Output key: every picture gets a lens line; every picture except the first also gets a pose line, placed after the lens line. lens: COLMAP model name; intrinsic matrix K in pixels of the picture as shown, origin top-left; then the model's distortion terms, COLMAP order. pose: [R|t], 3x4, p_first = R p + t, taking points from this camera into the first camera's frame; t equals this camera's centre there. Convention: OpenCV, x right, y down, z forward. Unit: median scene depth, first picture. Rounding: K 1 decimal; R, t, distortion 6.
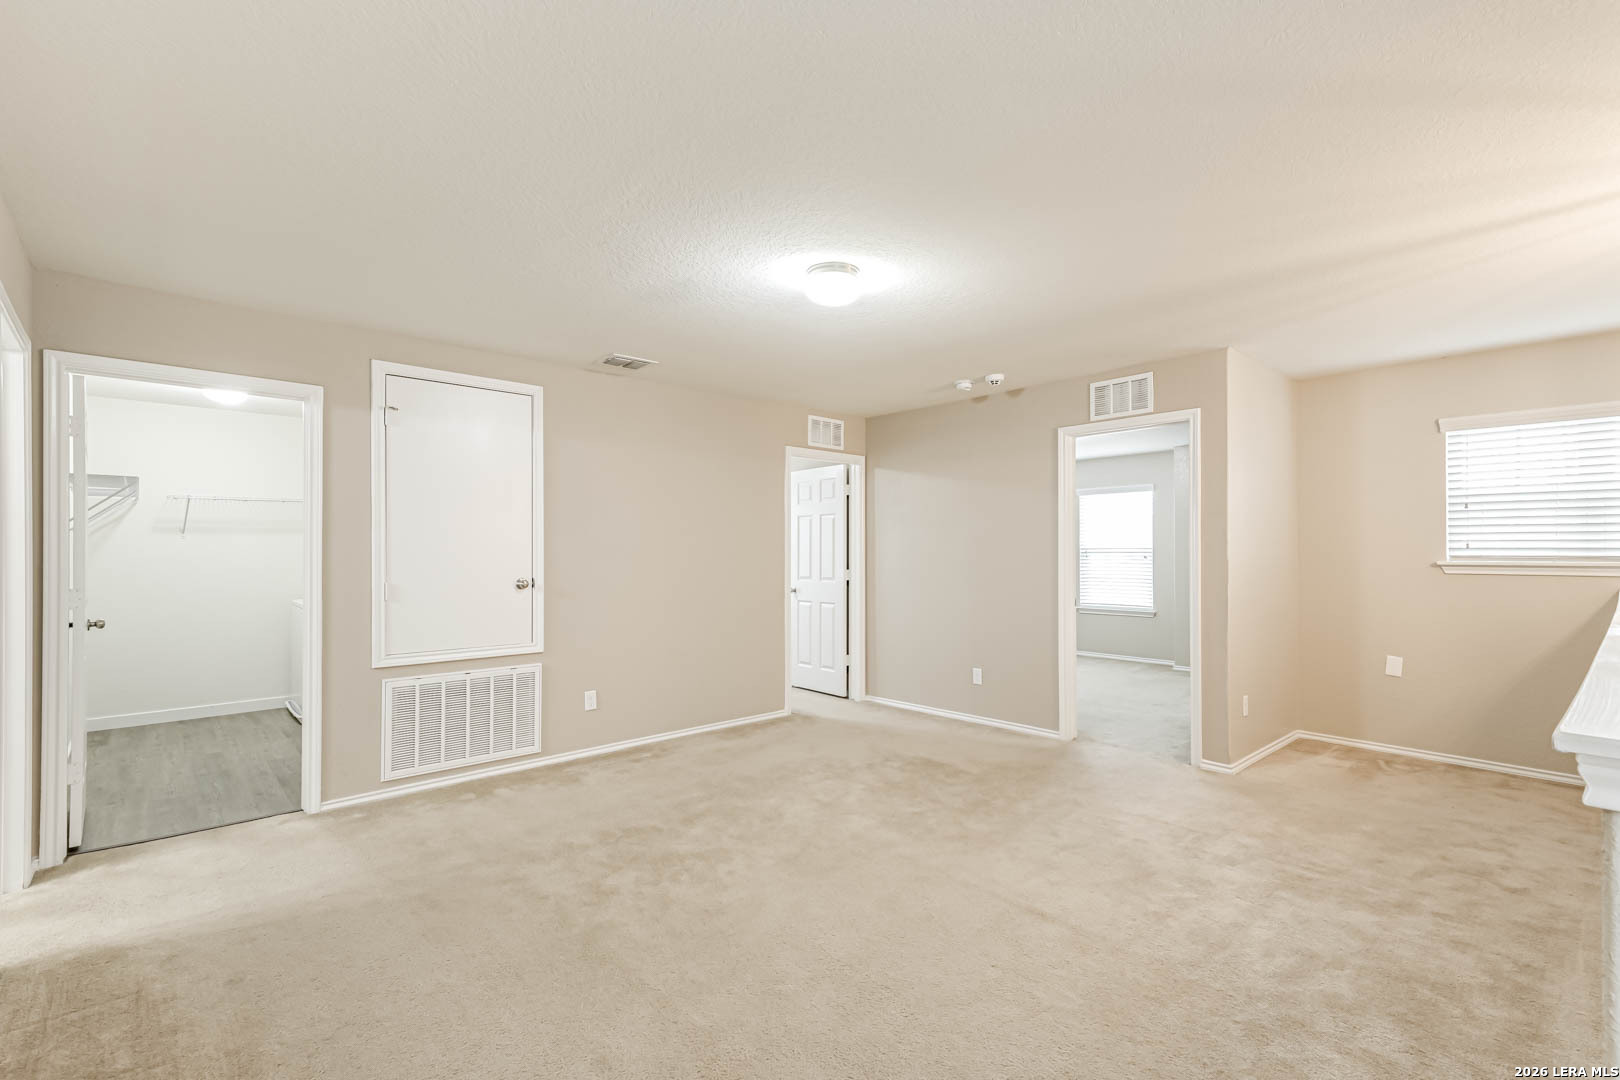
lens RADIAL K [[733.0, 0, 807.7], [0, 733.0, 547.8], [0, 0, 1]] dist [0.024182, -0.000463]
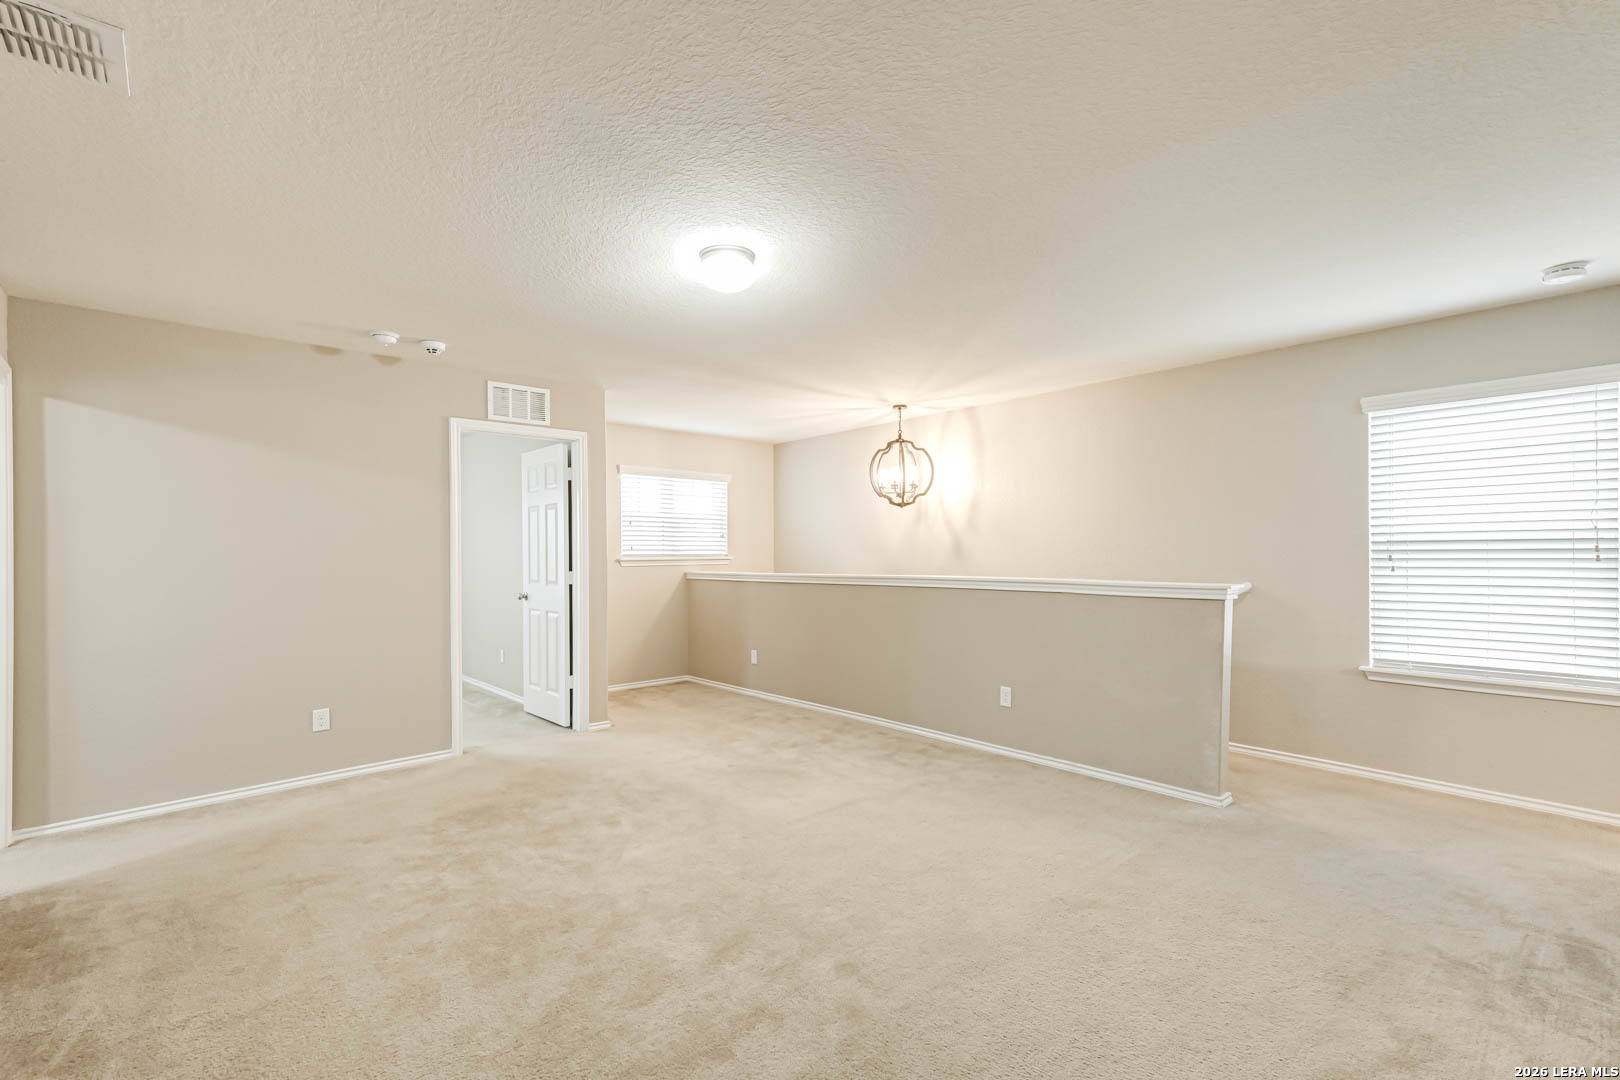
lens RADIAL K [[733.0, 0, 819.0], [0, 733.0, 550.7], [0, 0, 1]] dist [0.024182, -0.000463]
pose [[-0.016177, -0.000890, 0.999869, -0.662212], [-0.006813, 0.999976, 0.000780, -0.001071], [-0.999846, -0.006800, -0.016183, 0.634351]]
